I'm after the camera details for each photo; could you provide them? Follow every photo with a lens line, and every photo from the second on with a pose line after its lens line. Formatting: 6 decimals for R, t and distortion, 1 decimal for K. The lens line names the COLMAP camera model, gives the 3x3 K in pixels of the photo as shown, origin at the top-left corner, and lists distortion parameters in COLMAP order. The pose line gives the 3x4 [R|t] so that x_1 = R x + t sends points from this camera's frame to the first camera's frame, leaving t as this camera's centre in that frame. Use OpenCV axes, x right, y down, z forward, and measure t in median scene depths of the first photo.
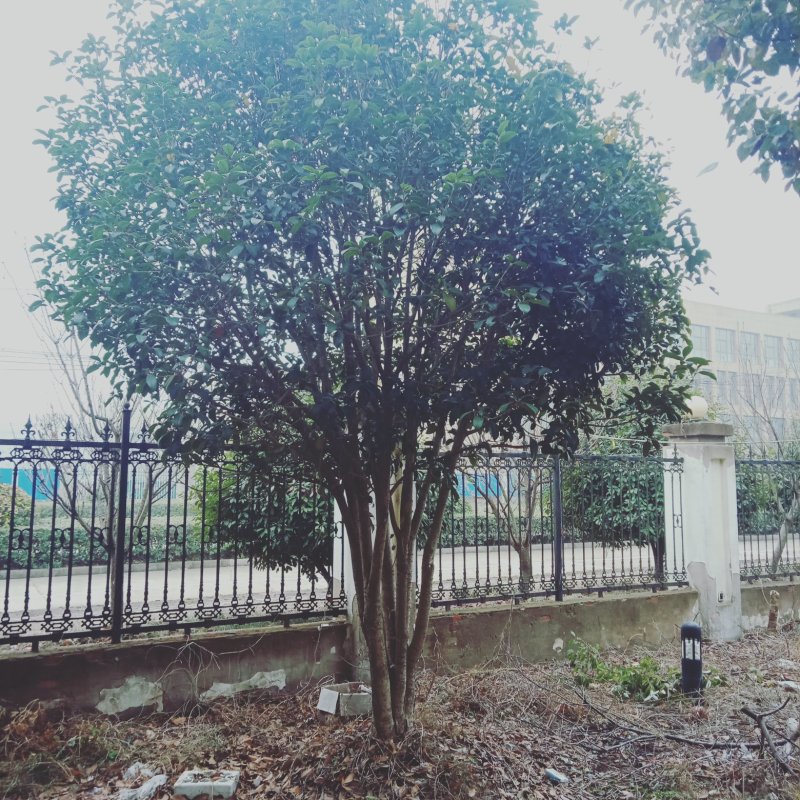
lens RADIAL K [[1378.4, 0, 400.0], [0, 1378.4, 400.0], [0, 0, 1]] dist [0.166216, -0.888583]
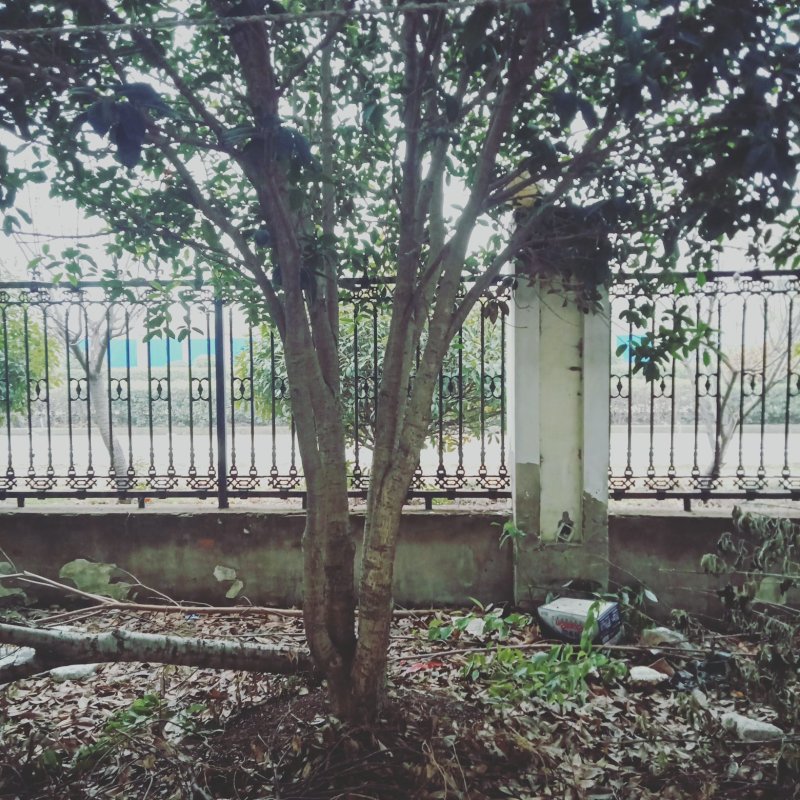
lens RADIAL K [[1378.4, 0, 400.0], [0, 1378.4, 400.0], [0, 0, 1]] dist [0.166216, -0.888583]
pose [[0.620956, 0.031719, -0.783203, 0.553795], [0.061732, 0.994099, 0.089204, 0.035609], [0.781410, -0.103740, 0.615334, 0.555491]]
